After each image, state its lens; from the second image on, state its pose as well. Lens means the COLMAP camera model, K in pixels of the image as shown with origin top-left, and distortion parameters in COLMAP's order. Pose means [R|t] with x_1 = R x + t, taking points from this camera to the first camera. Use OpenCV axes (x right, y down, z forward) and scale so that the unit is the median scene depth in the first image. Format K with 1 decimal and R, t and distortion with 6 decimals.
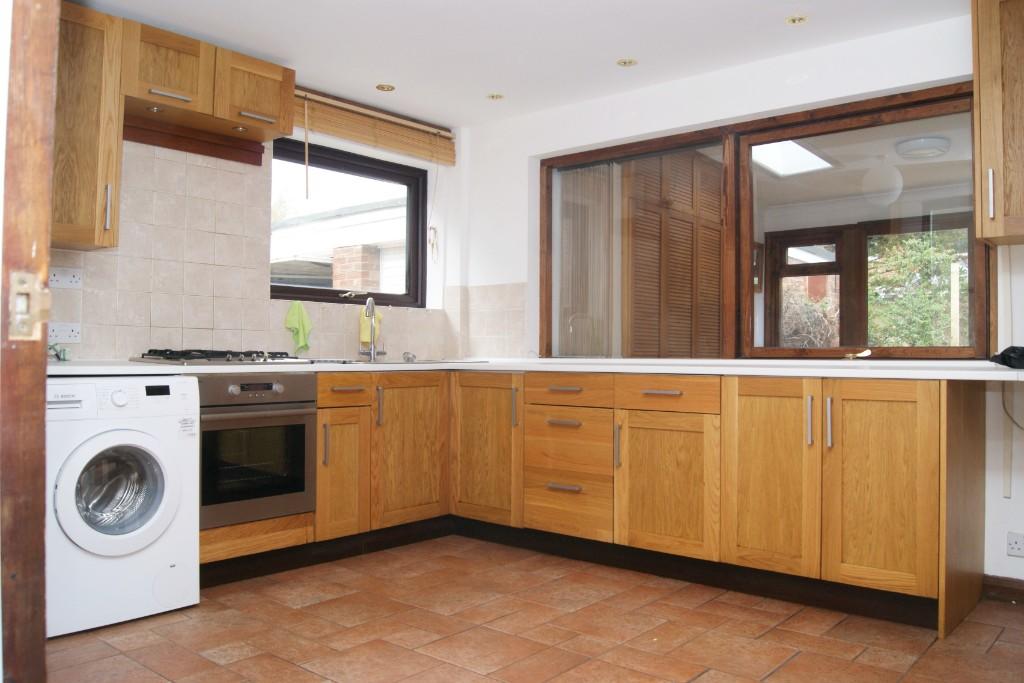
lens RADIAL K [[825.2, 0, 513.4], [0, 825.2, 342.6], [0, 0, 1]] dist [-0.067579, 0.003342]
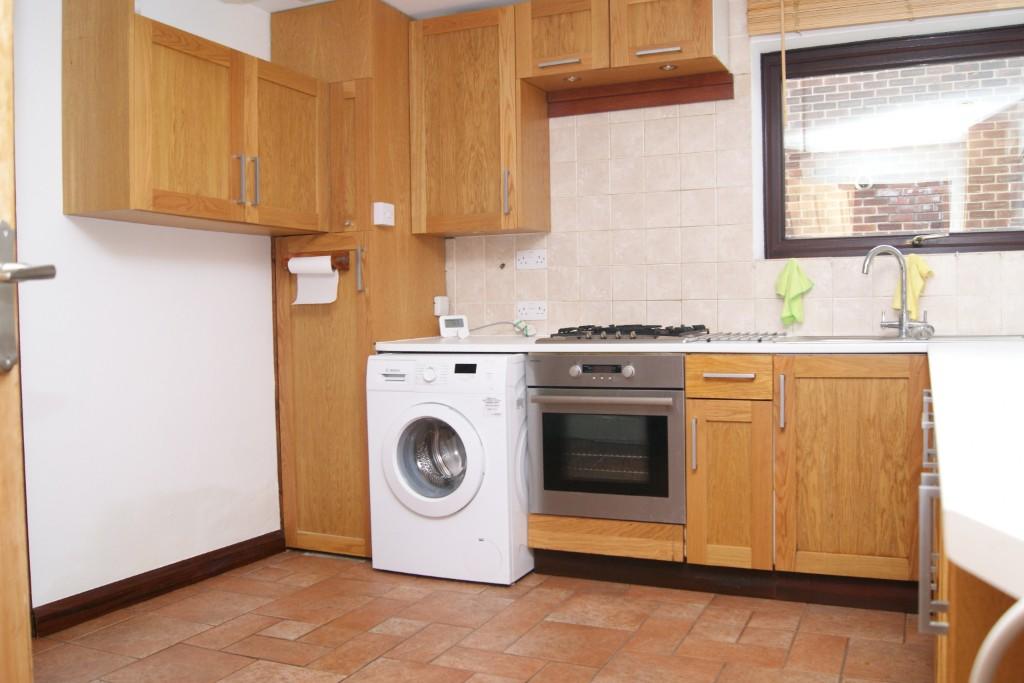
lens RADIAL K [[894.7, 0, 514.2], [0, 894.7, 344.9], [0, 0, 1]] dist [-0.080682, -0.006920]
pose [[0.283821, 0.021608, -0.958634, 0.584658], [0.030800, 0.999025, 0.031638, -0.004865], [0.958383, -0.038506, 0.282878, 0.639590]]
